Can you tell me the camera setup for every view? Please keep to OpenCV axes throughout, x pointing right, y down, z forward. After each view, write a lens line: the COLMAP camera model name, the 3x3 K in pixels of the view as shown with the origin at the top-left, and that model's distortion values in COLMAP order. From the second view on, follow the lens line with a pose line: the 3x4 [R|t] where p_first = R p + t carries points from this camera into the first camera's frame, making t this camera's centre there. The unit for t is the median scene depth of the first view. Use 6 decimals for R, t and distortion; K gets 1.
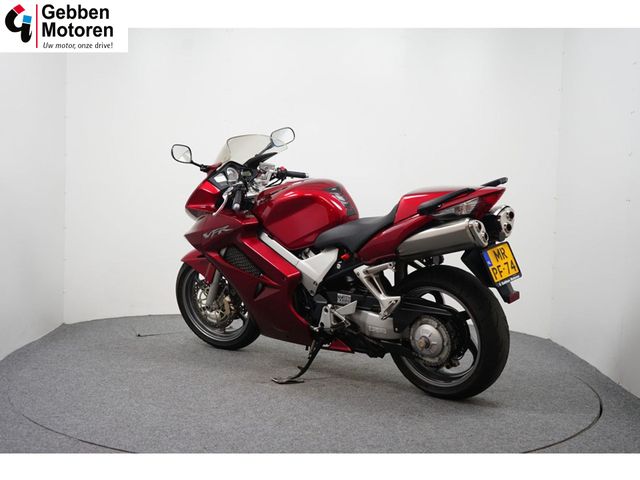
lens RADIAL K [[850.1, 0, 320.0], [0, 850.1, 240.0], [0, 0, 1]] dist [-0.015041, -0.024584]
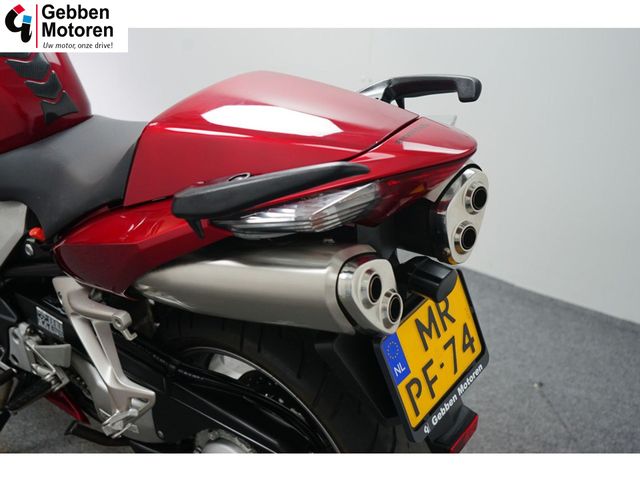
lens RADIAL K [[781.2, 0, 320.0], [0, 781.2, 240.0], [0, 0, 1]] dist [0.000361, -0.035590]
pose [[0.996284, 0.012885, 0.085163, 0.129095], [-0.042540, 0.933348, 0.356444, -0.111590], [-0.074894, -0.358742, 0.930427, 0.670486]]
